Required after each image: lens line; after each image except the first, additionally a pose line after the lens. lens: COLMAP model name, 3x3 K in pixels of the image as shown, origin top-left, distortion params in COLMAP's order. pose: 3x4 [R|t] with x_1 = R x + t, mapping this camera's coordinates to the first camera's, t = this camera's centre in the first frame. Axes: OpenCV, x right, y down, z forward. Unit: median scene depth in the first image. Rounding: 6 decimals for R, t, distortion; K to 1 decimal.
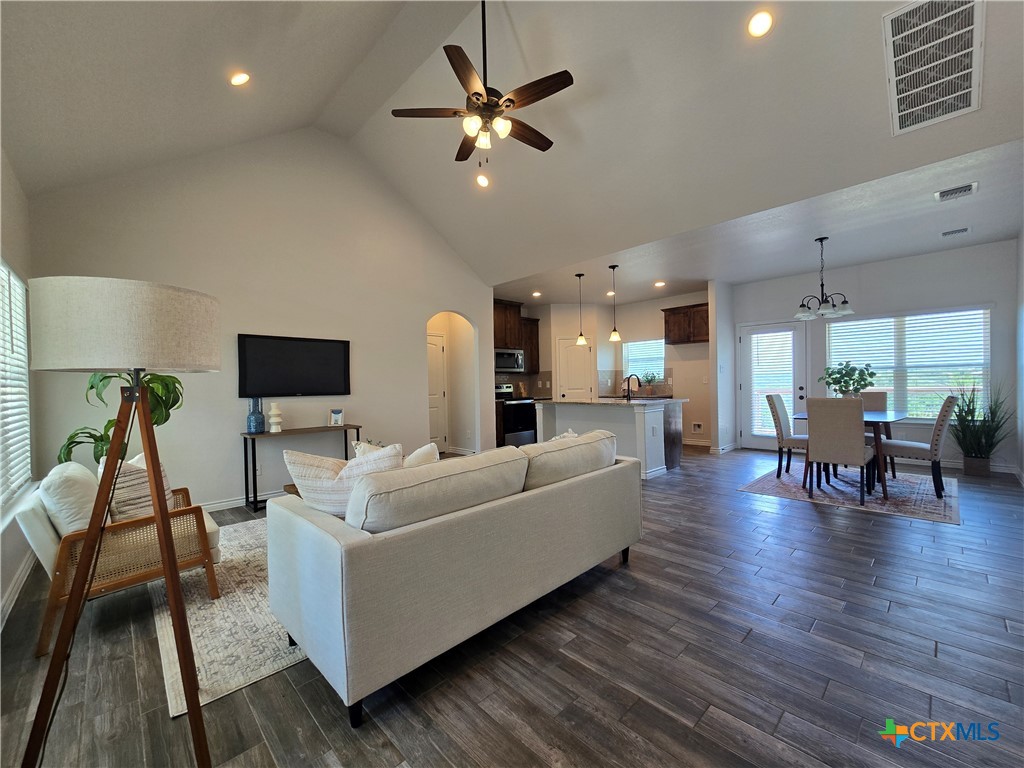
lens RADIAL K [[421.3, 0, 504.0], [0, 421.3, 388.9], [0, 0, 1]] dist [-0.007714, 0.003299]
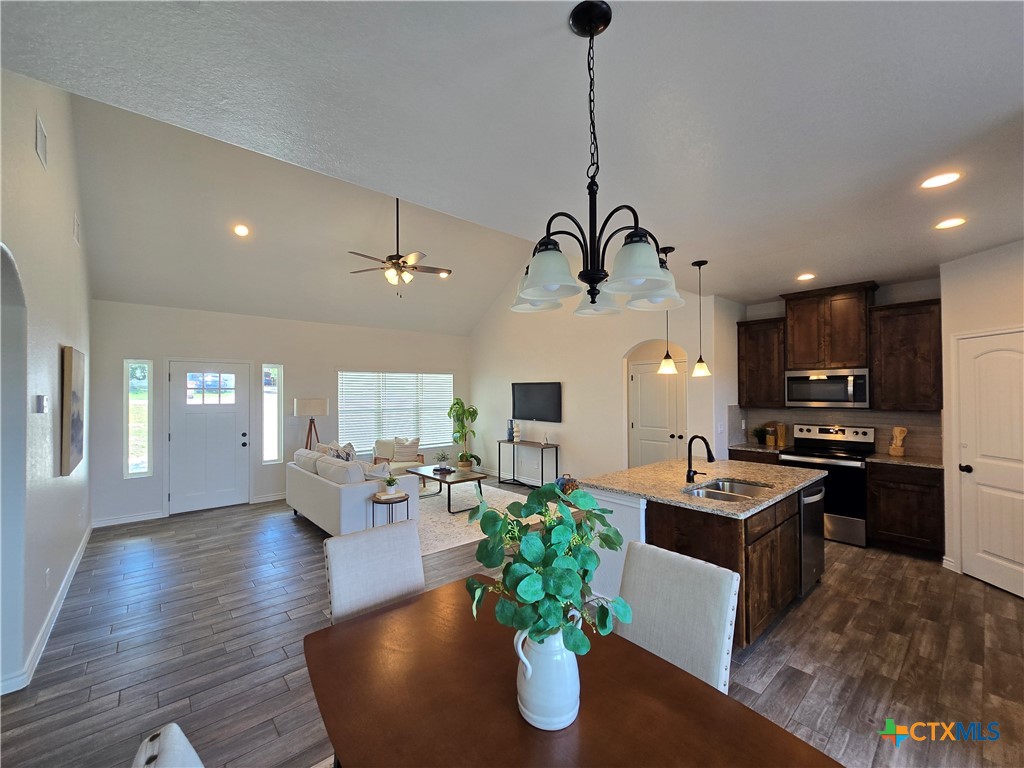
lens RADIAL K [[421.3, 0, 509.4], [0, 421.3, 387.8], [0, 0, 1]] dist [-0.007714, 0.003299]
pose [[-0.041356, 0.013456, -0.999054, 0.713743], [-0.006609, 0.999884, 0.013741, -0.083861], [0.999123, 0.007171, -0.041262, 0.663635]]
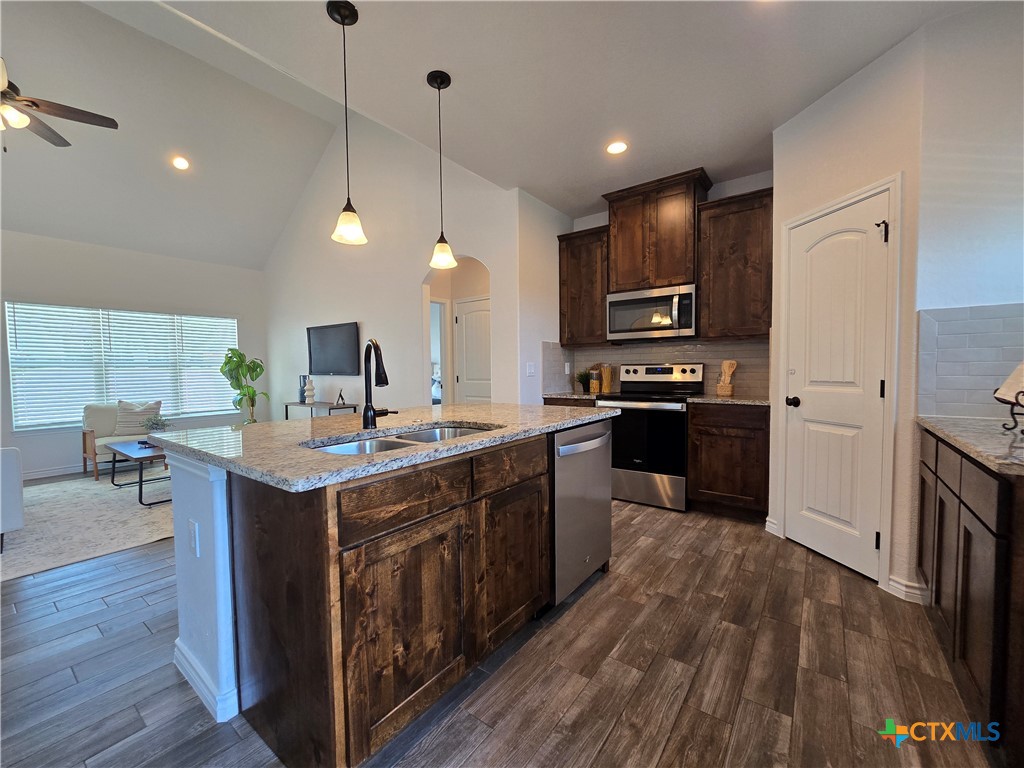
lens RADIAL K [[421.3, 0, 510.5], [0, 421.3, 387.9], [0, 0, 1]] dist [-0.007714, 0.003299]
pose [[0.170003, 0.063908, -0.983369, 0.512015], [-0.004143, 0.997932, 0.064138, -0.017256], [0.985435, -0.006829, 0.169916, 0.882472]]
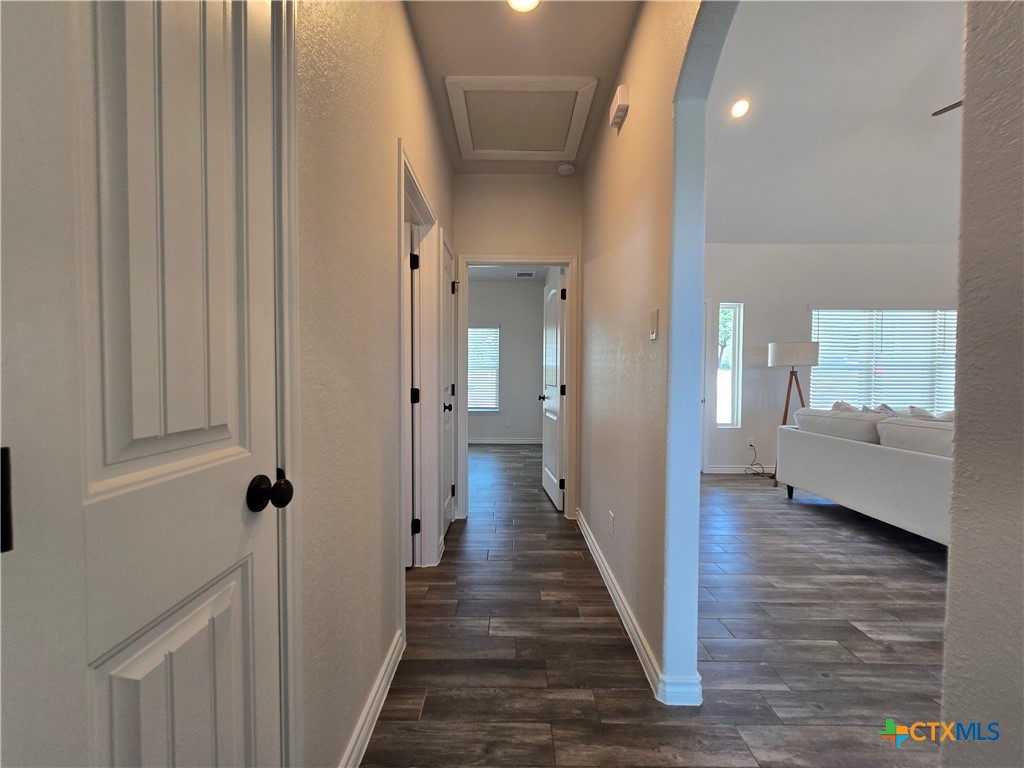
lens RADIAL K [[421.3, 0, 506.5], [0, 421.3, 379.6], [0, 0, 1]] dist [-0.007714, 0.003299]
pose [[-0.694912, 0.025640, -0.718637, 0.617102], [0.001007, 0.999398, 0.034684, -0.011705], [0.719094, 0.023379, -0.694520, 0.337884]]
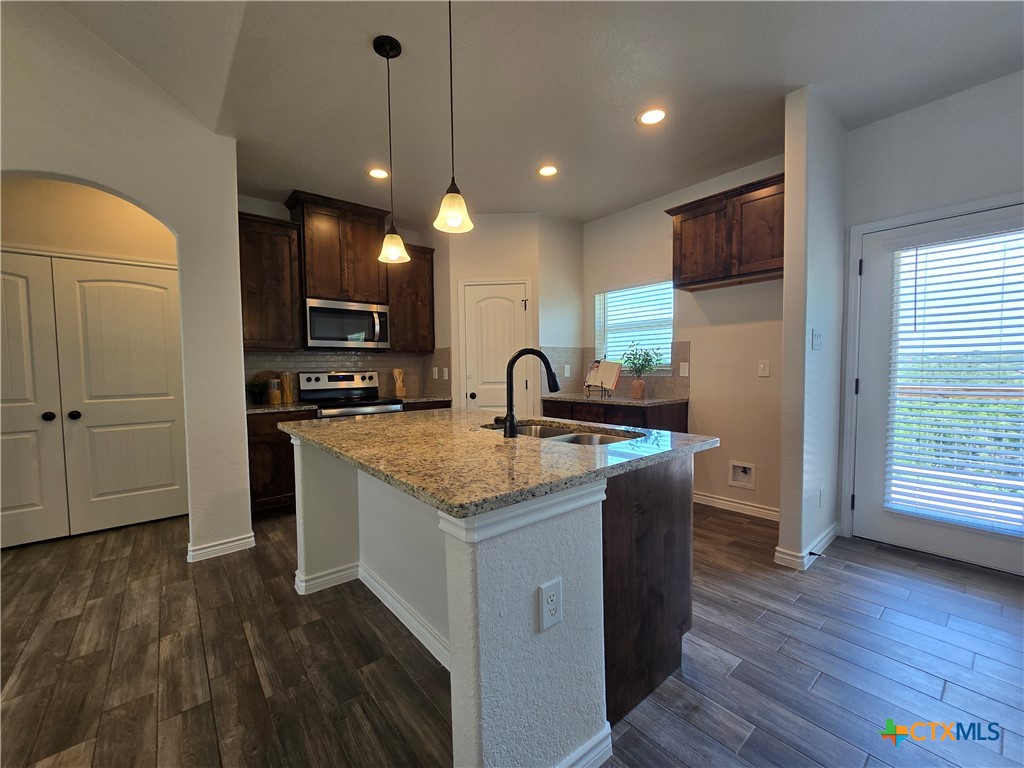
lens RADIAL K [[421.3, 0, 505.0], [0, 421.3, 390.0], [0, 0, 1]] dist [-0.007714, 0.003299]
pose [[0.997293, 0.012349, -0.072487, 0.264309], [-0.009490, 0.999169, 0.039646, -0.013953], [0.072916, -0.038851, 0.996581, 0.593350]]
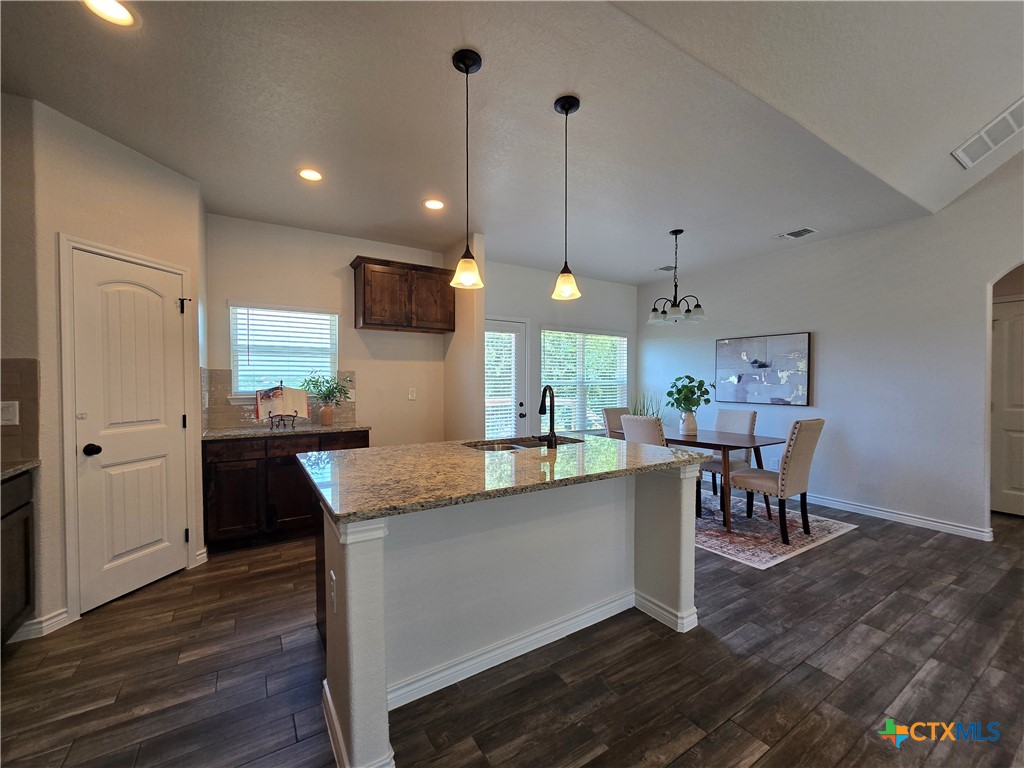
lens RADIAL K [[421.3, 0, 510.3], [0, 421.3, 389.0], [0, 0, 1]] dist [-0.007714, 0.003299]
pose [[0.190496, 0.005256, 0.981674, -0.100702], [0.010465, 0.999918, -0.007384, -0.023762], [-0.981632, 0.011680, 0.190425, 0.807798]]
